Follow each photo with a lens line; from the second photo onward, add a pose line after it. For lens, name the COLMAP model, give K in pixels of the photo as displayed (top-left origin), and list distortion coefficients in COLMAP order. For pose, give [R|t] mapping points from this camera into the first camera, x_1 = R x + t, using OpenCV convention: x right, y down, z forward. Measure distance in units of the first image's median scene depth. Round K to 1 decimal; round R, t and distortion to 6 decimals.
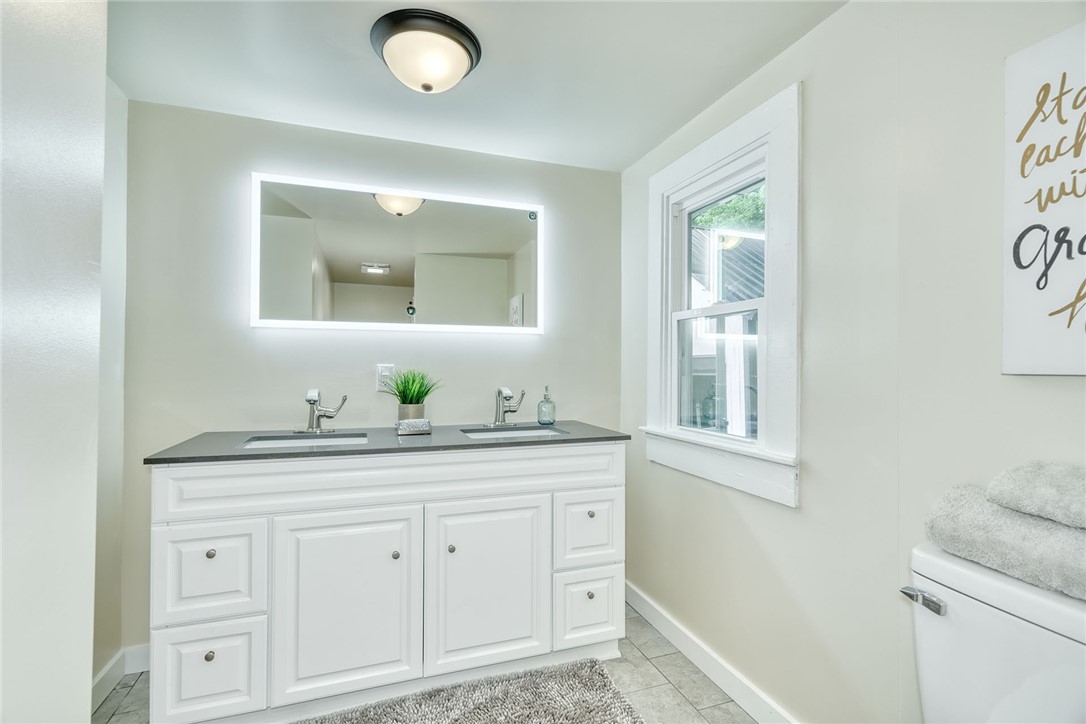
lens RADIAL K [[497.4, 0, 543.5], [0, 497.4, 356.6], [0, 0, 1]] dist [-0.001783, -0.000277]
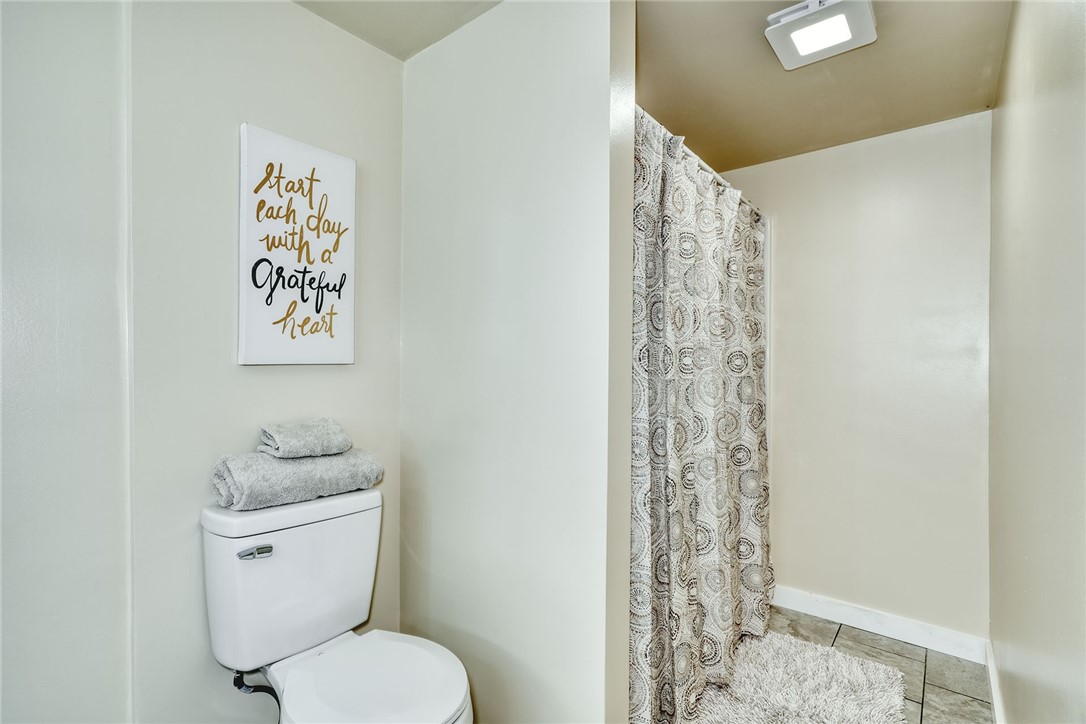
lens RADIAL K [[497.4, 0, 544.3], [0, 497.4, 366.1], [0, 0, 1]] dist [-0.001783, -0.000277]
pose [[-0.516351, -0.013052, 0.856278, -0.643179], [-0.014849, 0.999870, 0.006286, 0.019787], [-0.856249, -0.009469, -0.516477, 1.063080]]
